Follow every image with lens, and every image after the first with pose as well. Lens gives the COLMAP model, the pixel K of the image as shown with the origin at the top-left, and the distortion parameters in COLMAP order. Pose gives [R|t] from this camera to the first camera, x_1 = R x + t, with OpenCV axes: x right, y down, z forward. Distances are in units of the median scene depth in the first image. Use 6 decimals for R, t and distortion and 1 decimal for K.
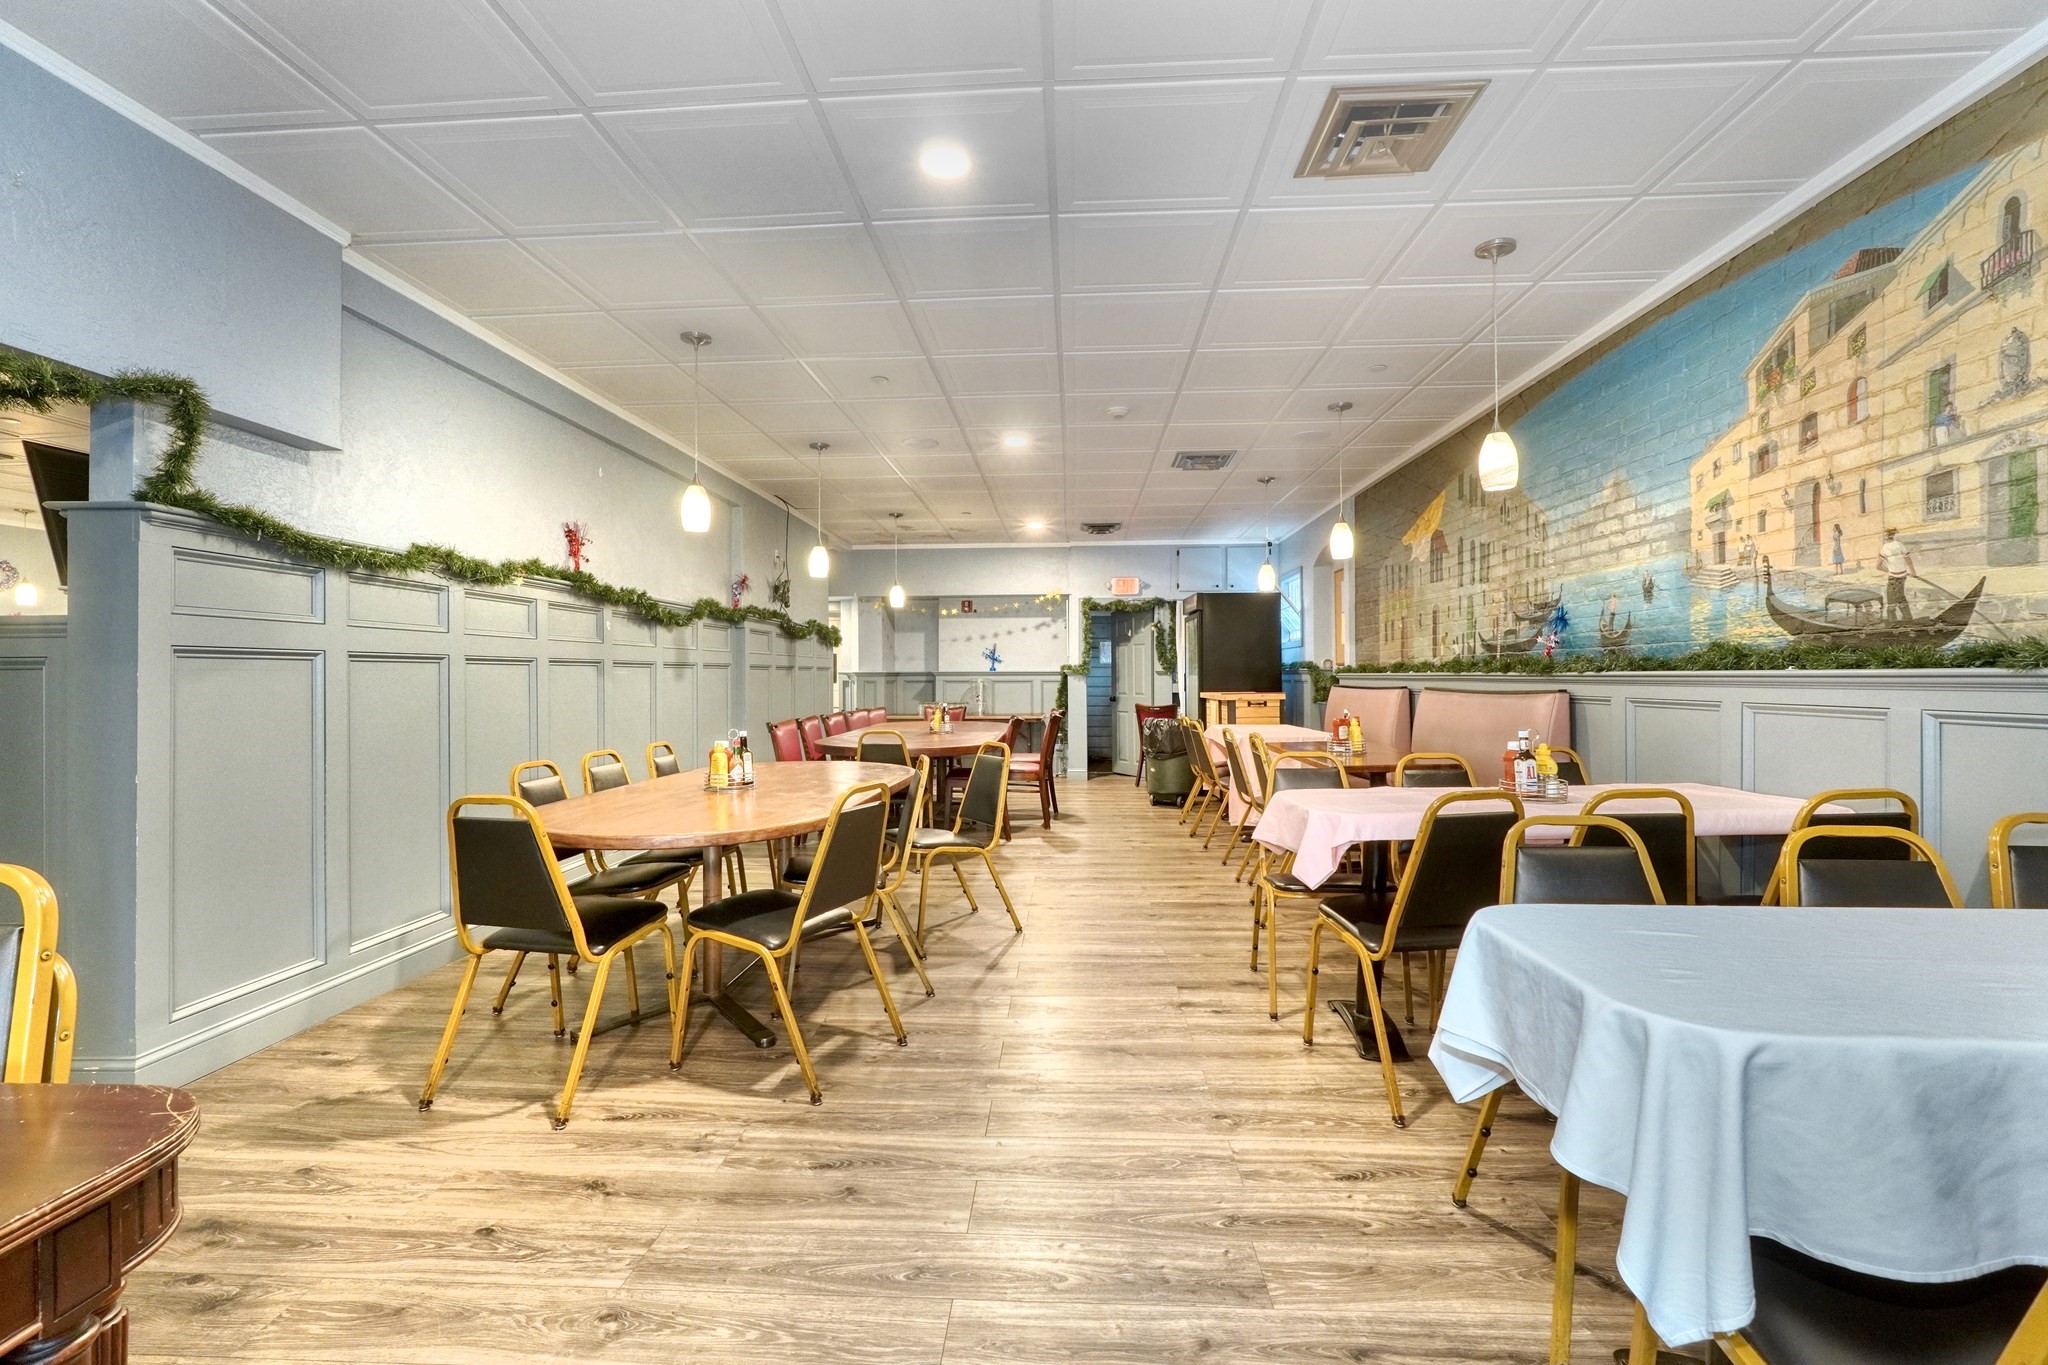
lens RADIAL K [[875.6, 0, 1057.4], [0, 875.6, 670.7], [0, 0, 1]] dist [-0.003277, -0.000205]
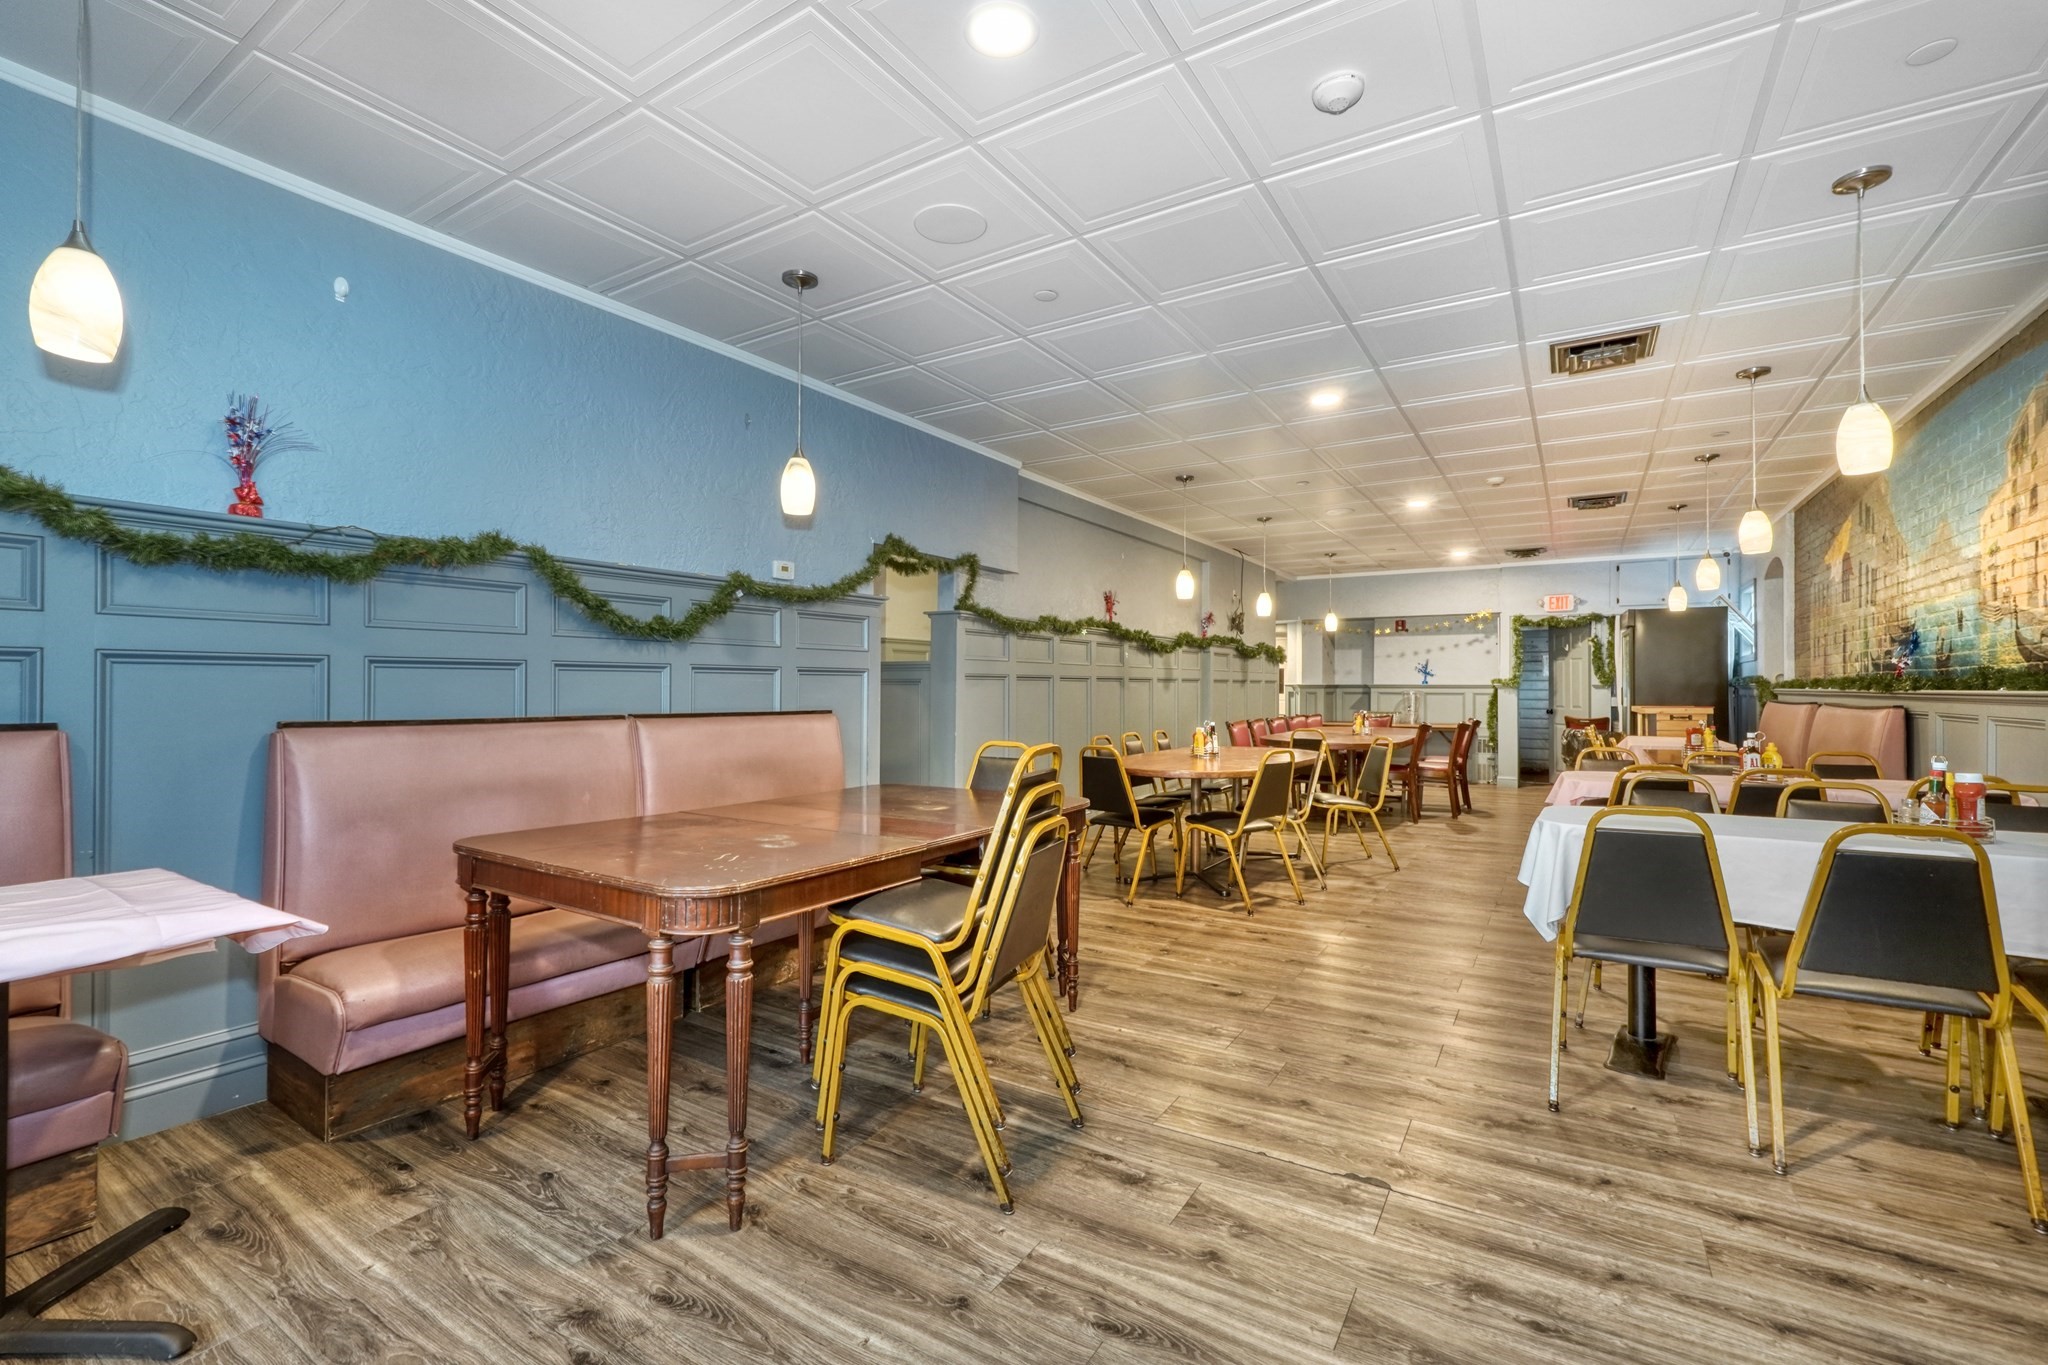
lens RADIAL K [[895.5, 0, 1057.1], [0, 895.5, 701.5], [0, 0, 1]] dist [0.000222, -0.000034]
pose [[0.874861, 0.013026, -0.484198, 0.126025], [-0.001910, 0.999723, 0.023444, -0.005655], [0.484370, -0.019585, 0.874644, -0.386348]]
